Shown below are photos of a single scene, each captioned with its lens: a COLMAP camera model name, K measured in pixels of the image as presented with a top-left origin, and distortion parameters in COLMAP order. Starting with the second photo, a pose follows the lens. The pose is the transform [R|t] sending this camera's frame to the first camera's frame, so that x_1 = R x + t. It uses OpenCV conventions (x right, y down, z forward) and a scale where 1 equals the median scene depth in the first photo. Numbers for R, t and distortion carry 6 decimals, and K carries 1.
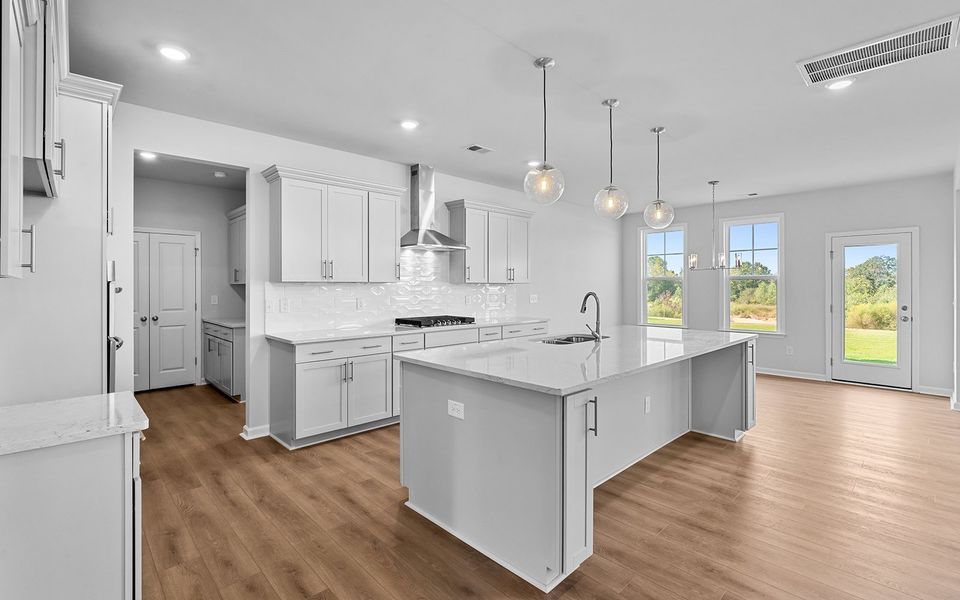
lens RADIAL K [[428.4, 0, 480.2], [0, 428.4, 284.7], [0, 0, 1]] dist [-0.002177, -0.000528]
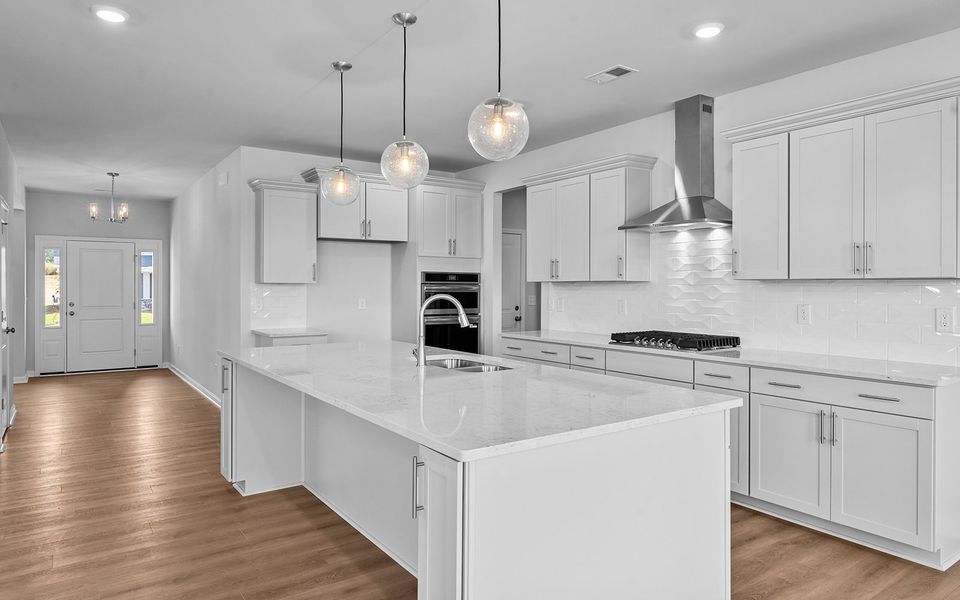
lens RADIAL K [[620.3, 0, 480.4], [0, 620.3, 286.0], [0, 0, 1]] dist [0.069571, 0.000629]
pose [[-0.166872, 0.001302, -0.985978, 0.850587], [0.002760, 0.999996, 0.000853, 0.001560], [0.985975, -0.002579, -0.166875, 0.857160]]
